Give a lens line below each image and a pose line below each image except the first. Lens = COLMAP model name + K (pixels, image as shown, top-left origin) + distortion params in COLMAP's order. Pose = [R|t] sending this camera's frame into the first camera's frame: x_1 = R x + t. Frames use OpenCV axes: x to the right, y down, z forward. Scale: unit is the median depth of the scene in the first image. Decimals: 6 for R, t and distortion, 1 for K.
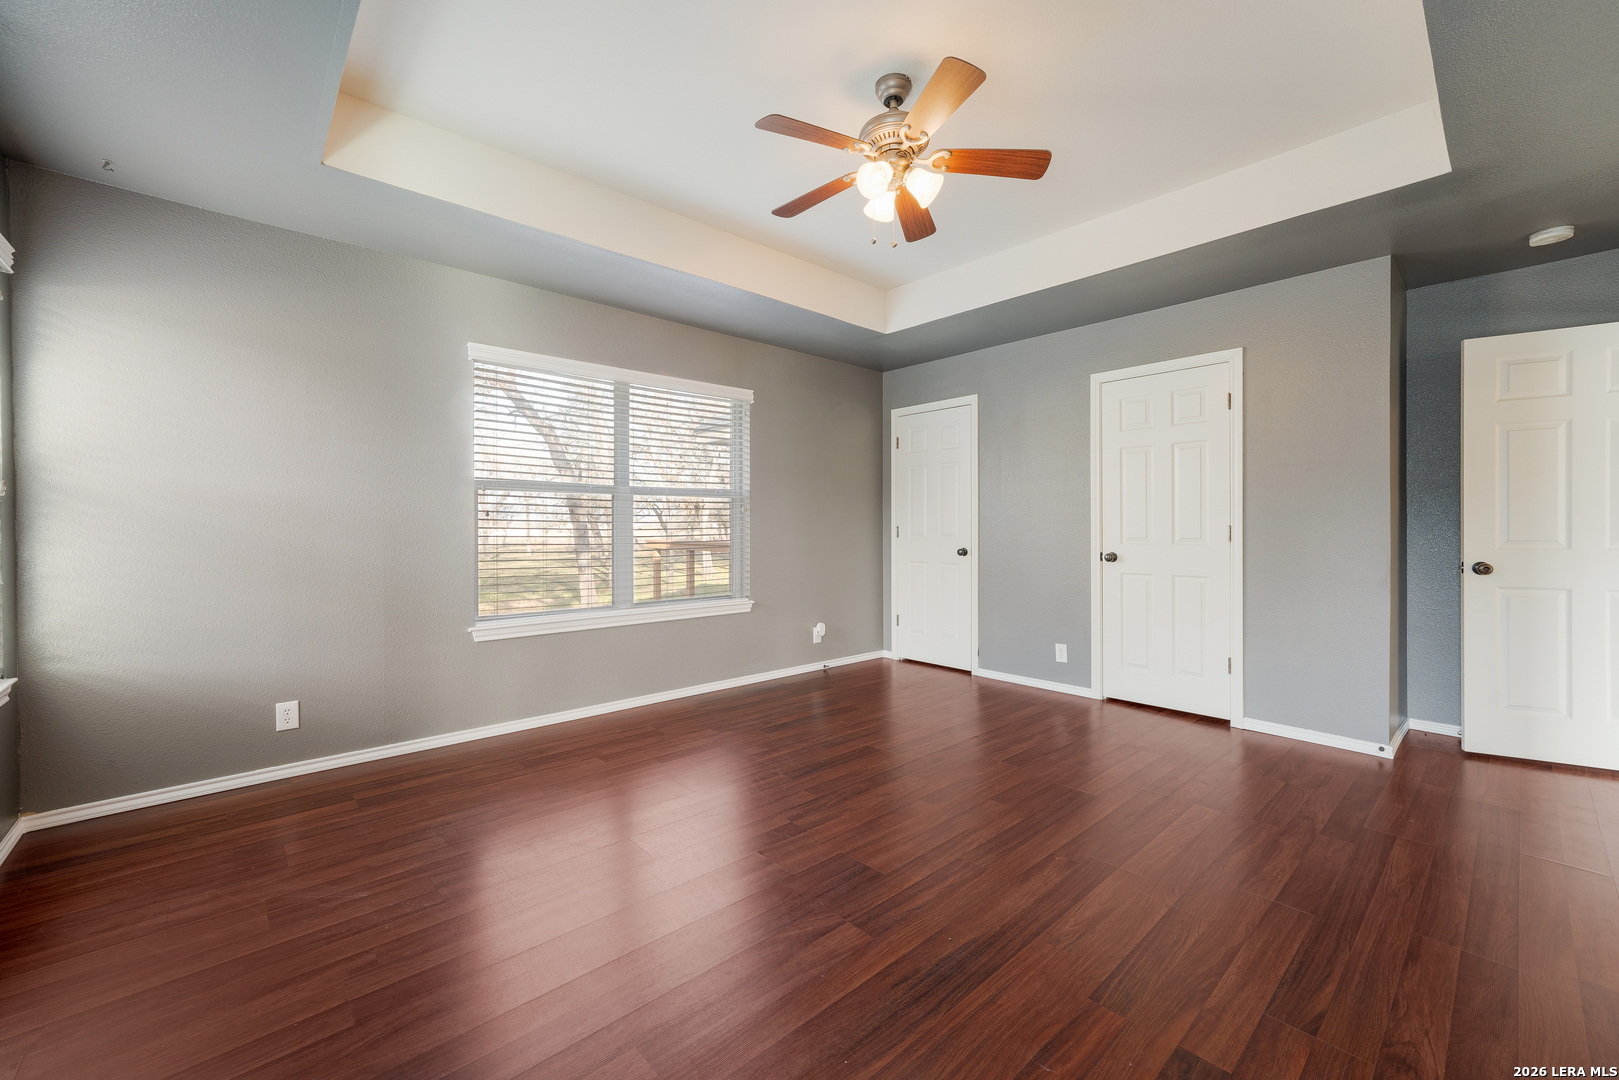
lens RADIAL K [[658.8, 0, 799.2], [0, 658.8, 533.1], [0, 0, 1]] dist [-0.012012, 0.001230]
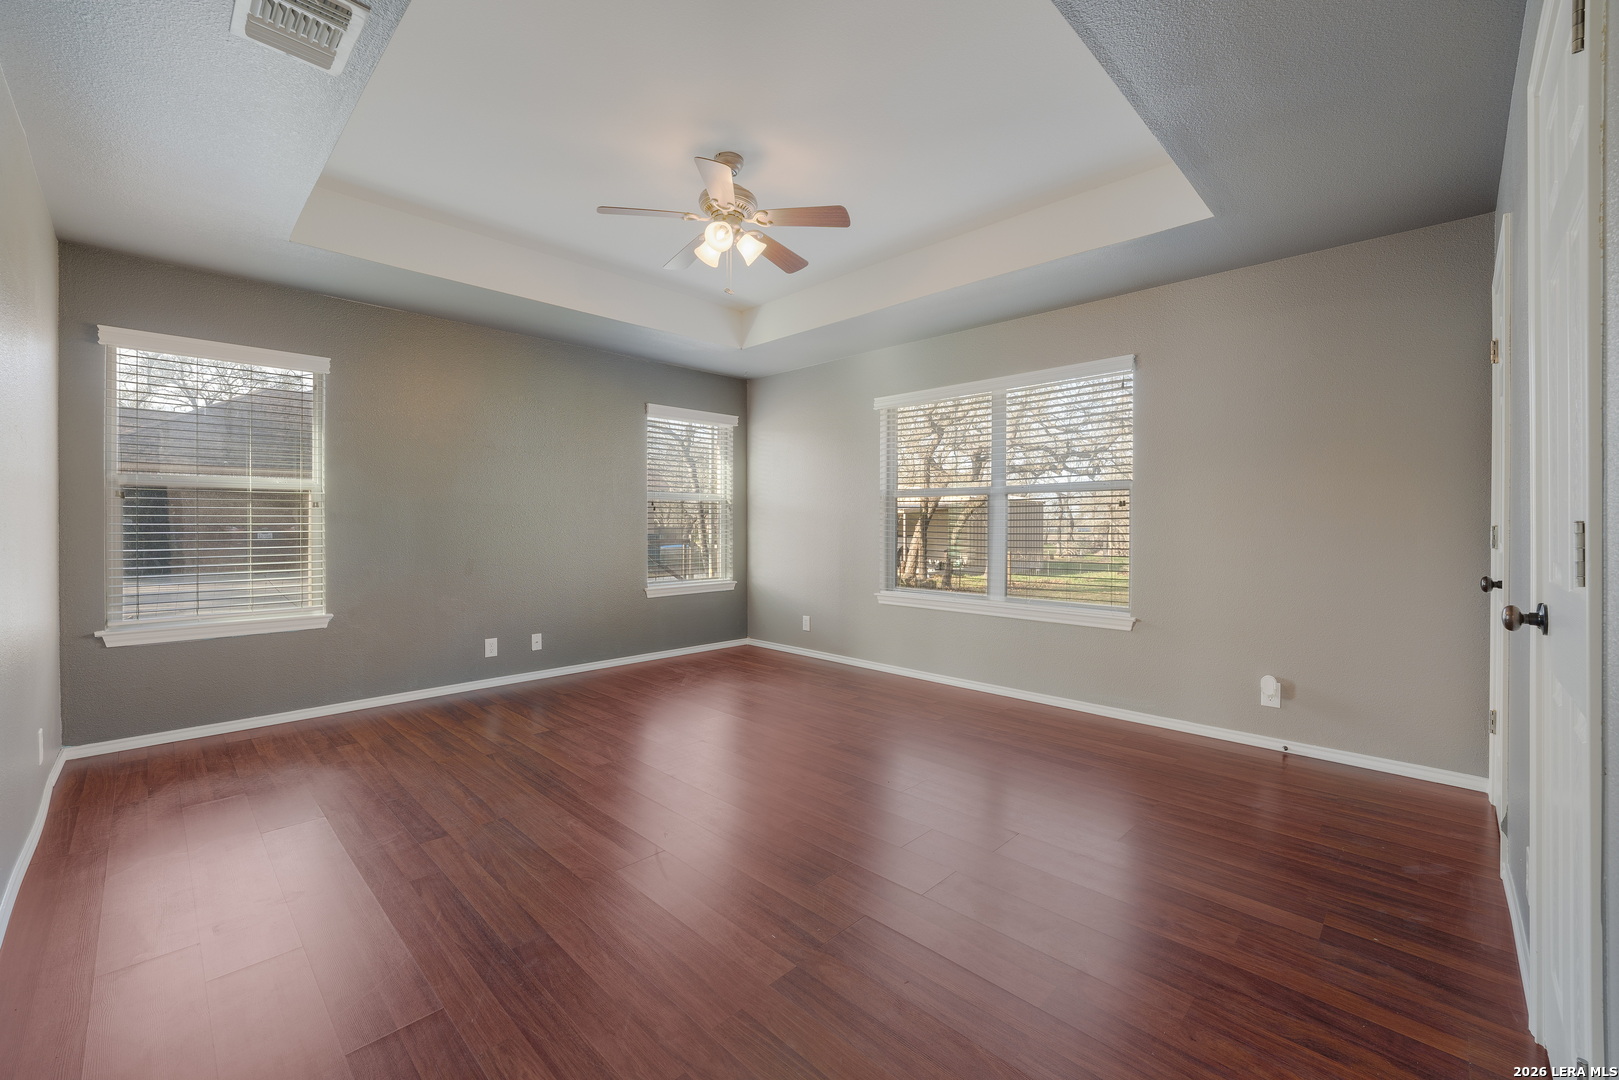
lens RADIAL K [[658.8, 0, 798.4], [0, 658.8, 528.1], [0, 0, 1]] dist [-0.012012, 0.001230]
pose [[0.047529, 0.013908, -0.998773, 0.918146], [-0.008802, 0.999870, 0.013505, -0.018651], [0.998831, 0.008150, 0.047645, 0.719525]]
